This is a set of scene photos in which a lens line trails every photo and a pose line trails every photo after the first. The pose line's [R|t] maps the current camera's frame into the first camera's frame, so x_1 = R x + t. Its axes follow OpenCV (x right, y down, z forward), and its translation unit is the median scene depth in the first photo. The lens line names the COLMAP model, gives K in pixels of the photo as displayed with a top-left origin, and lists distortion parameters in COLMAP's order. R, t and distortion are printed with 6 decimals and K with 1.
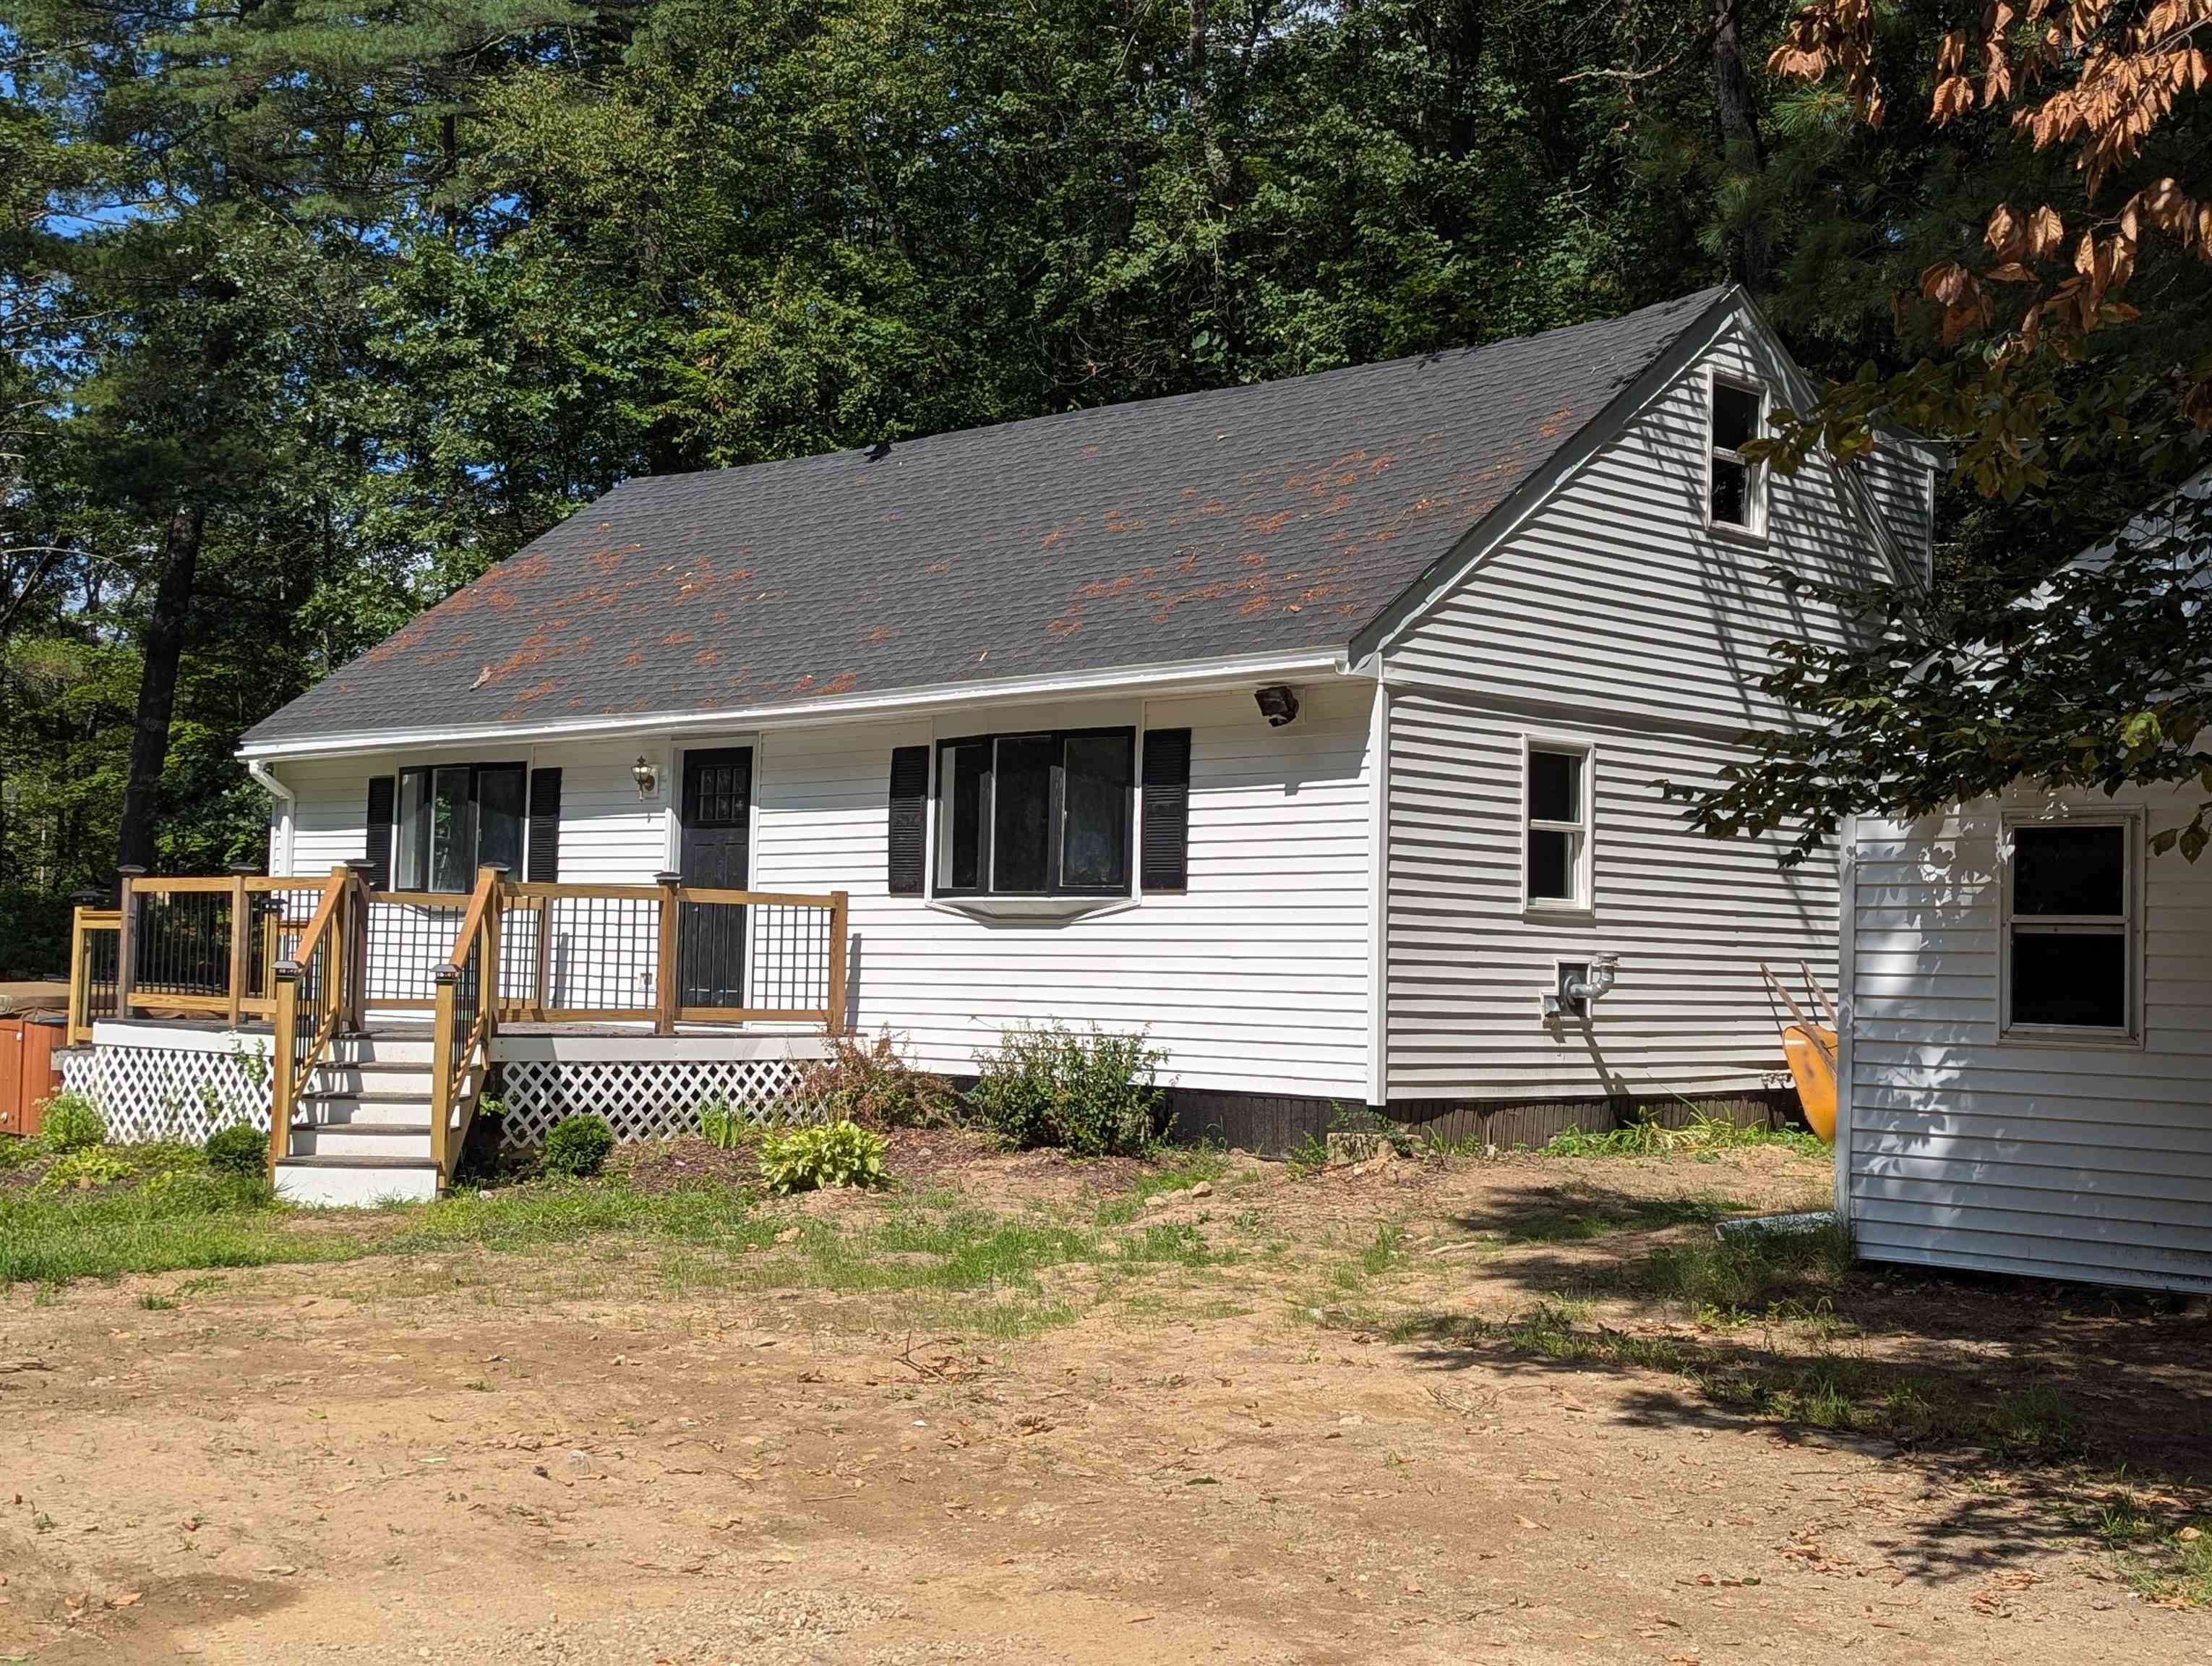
lens RADIAL K [[1611.0, 0, 1106.0], [0, 1611.0, 833.0], [0, 0, 1]] dist [0.005643, 0.001227]
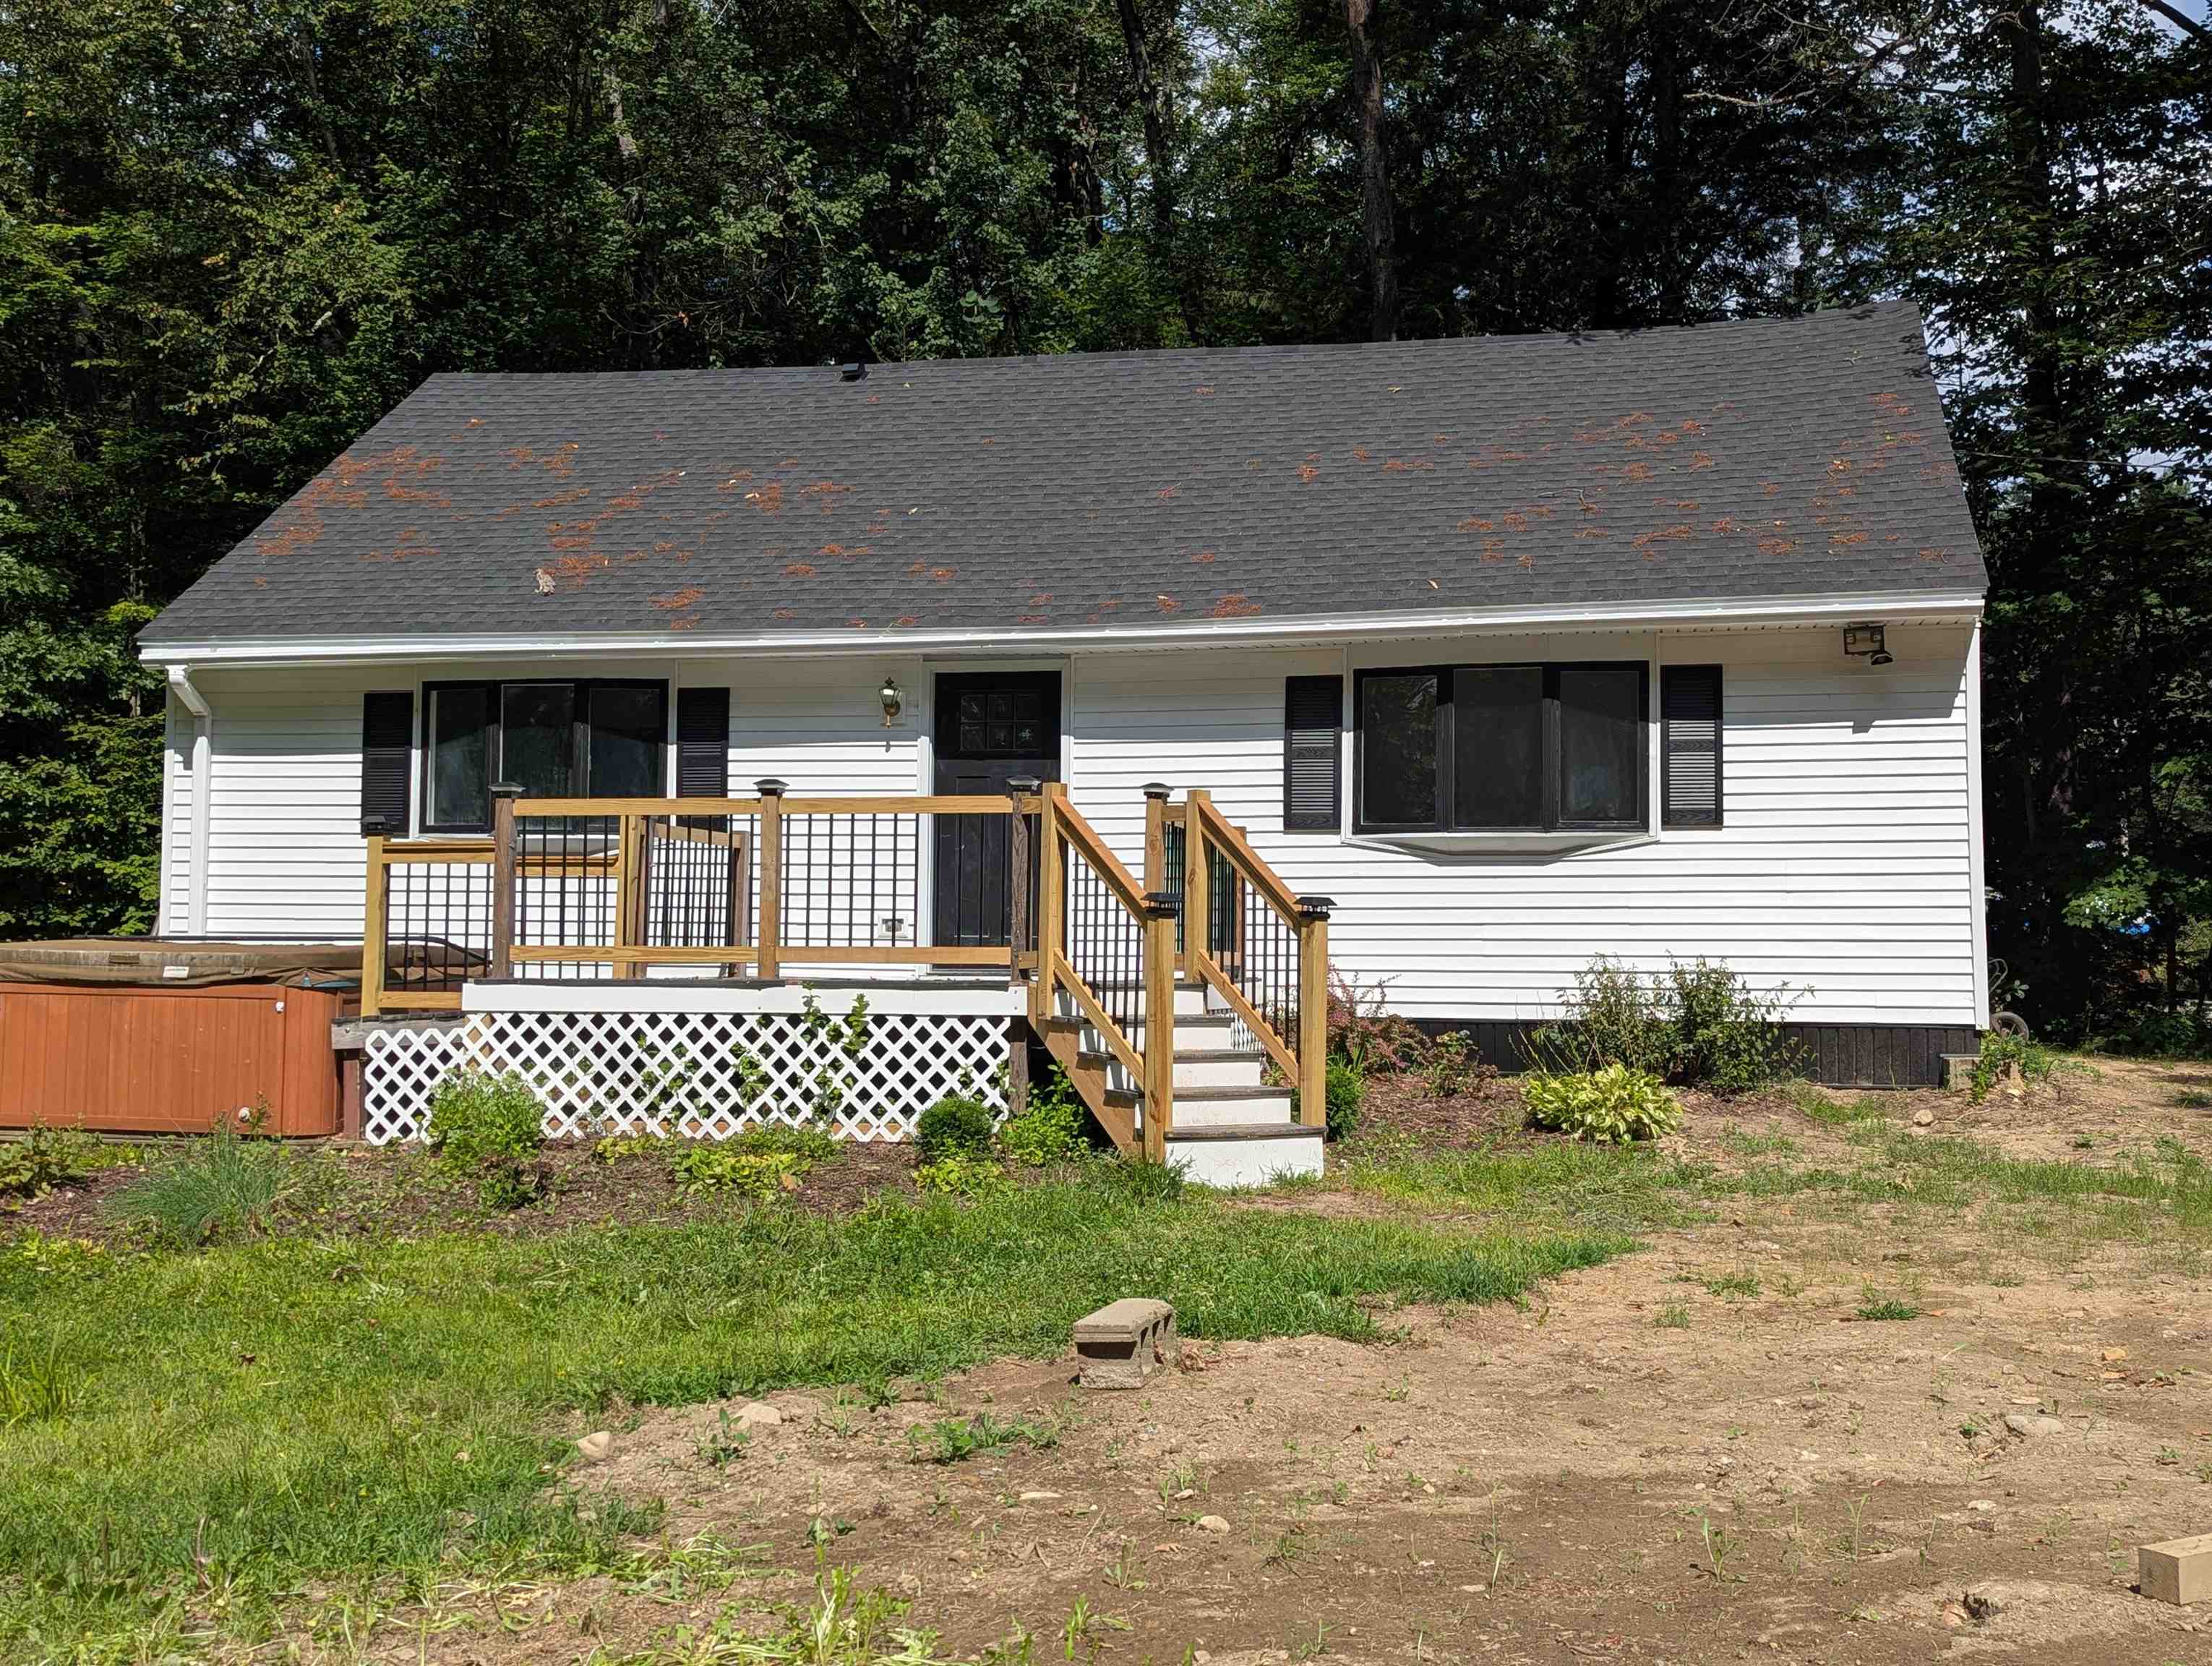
lens RADIAL K [[1530.8, 0, 1106.0], [0, 1530.8, 830.0], [0, 0, 1]] dist [0.054055, -0.046145]
pose [[0.947143, 0.008579, 0.320697, -0.846969], [-0.016336, 0.999635, 0.021505, 0.032257], [-0.320396, -0.025607, 0.946938, 0.289374]]
